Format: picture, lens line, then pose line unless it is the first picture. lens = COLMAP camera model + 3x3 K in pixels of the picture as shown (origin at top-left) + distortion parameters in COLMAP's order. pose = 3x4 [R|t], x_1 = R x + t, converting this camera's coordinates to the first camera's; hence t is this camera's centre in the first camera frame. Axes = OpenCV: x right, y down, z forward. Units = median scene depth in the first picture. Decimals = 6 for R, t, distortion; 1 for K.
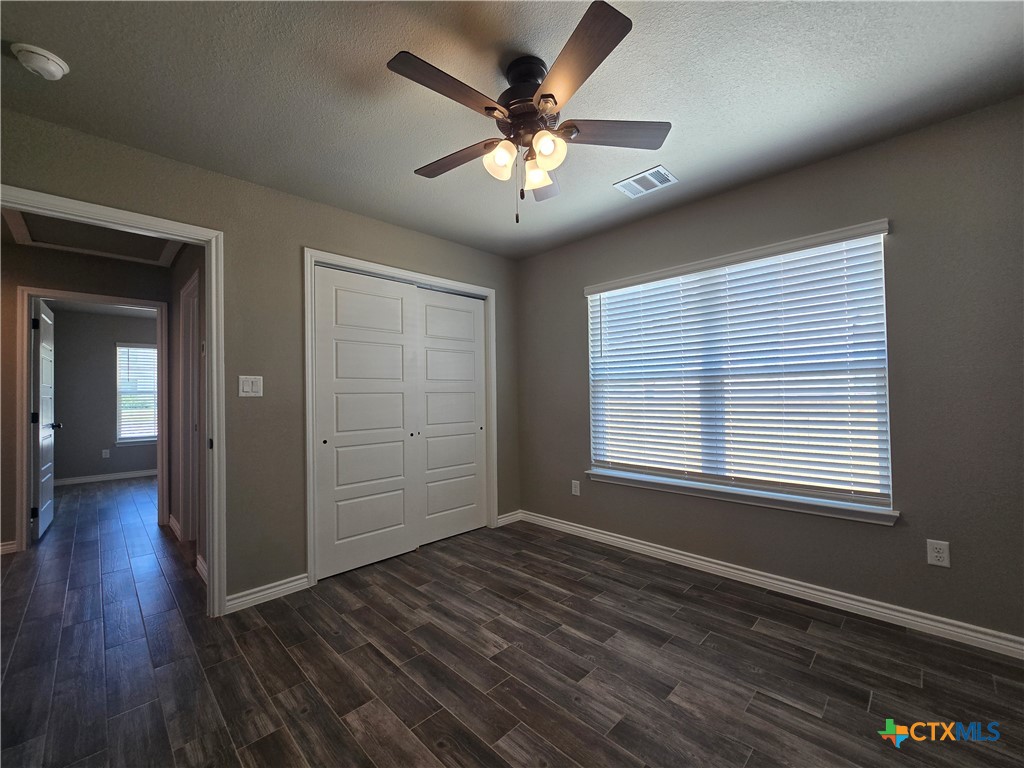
lens RADIAL K [[418.9, 0, 507.2], [0, 418.9, 387.7], [0, 0, 1]] dist [-0.001044, -0.000315]
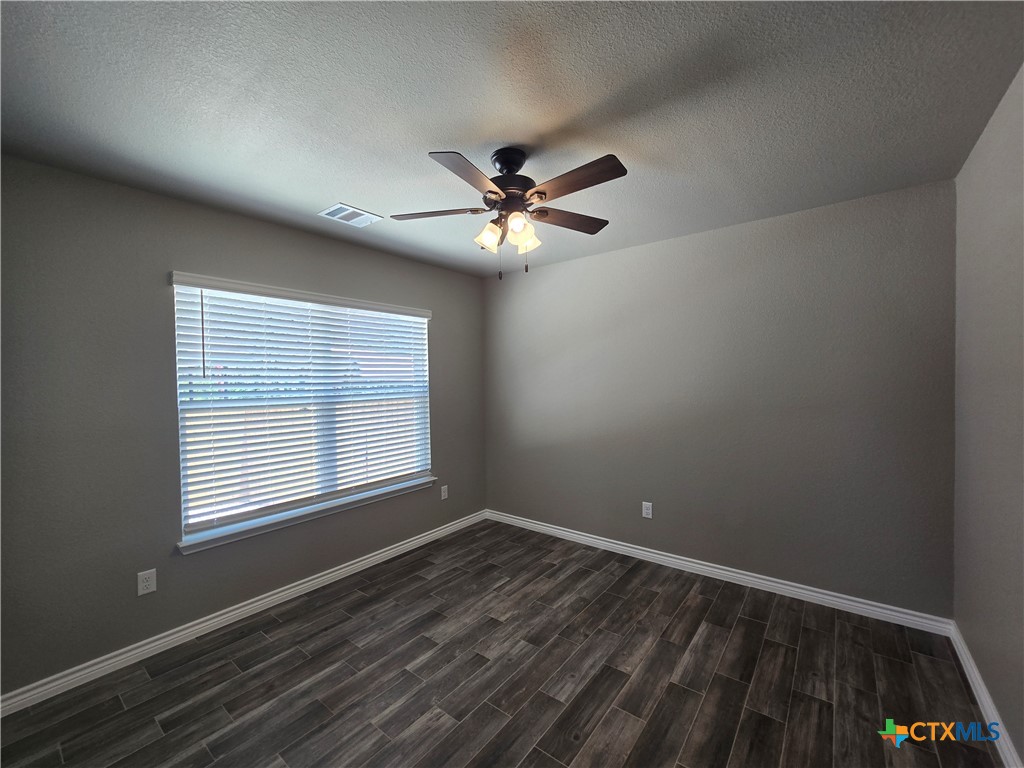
lens RADIAL K [[418.9, 0, 507.2], [0, 418.9, 387.7], [0, 0, 1]] dist [-0.001044, -0.000315]
pose [[-0.121255, -0.000600, 0.992621, -0.886360], [0.004822, 0.999988, 0.001193, -0.085478], [-0.992610, 0.004931, -0.121250, 0.910505]]
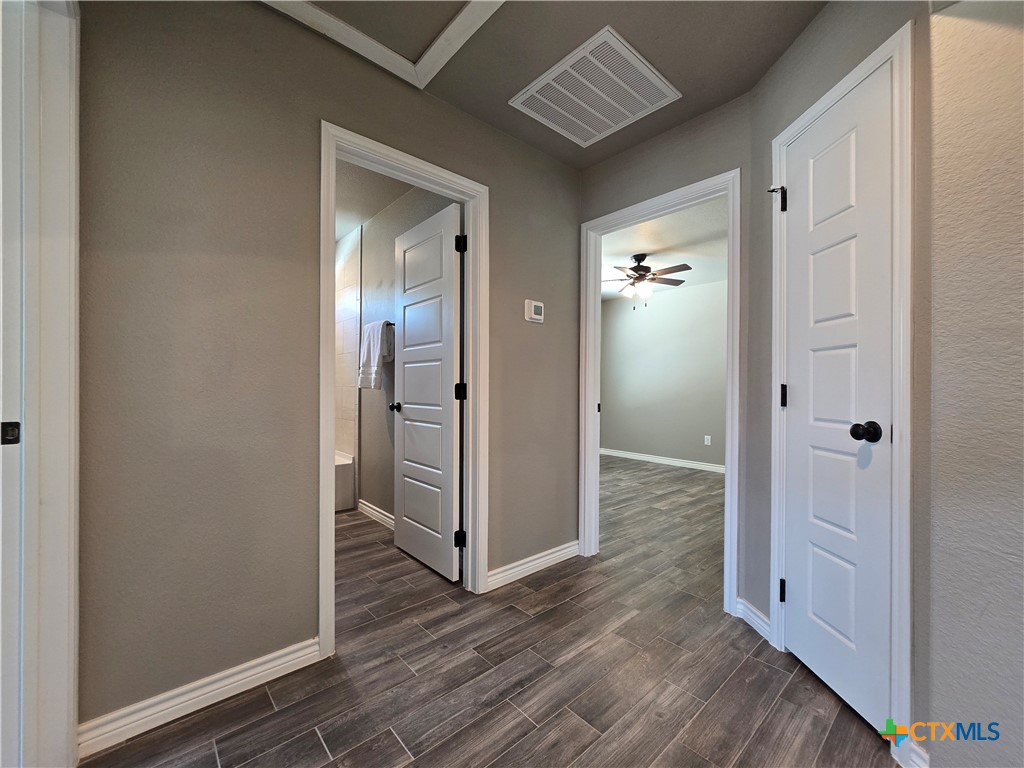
lens RADIAL K [[418.9, 0, 507.2], [0, 418.9, 387.7], [0, 0, 1]] dist [-0.001044, -0.000315]
pose [[0.058099, 0.014390, 0.998207, -2.114185], [-0.024352, 0.999619, -0.012993, 0.110068], [-0.998014, -0.023554, 0.058428, 1.319289]]
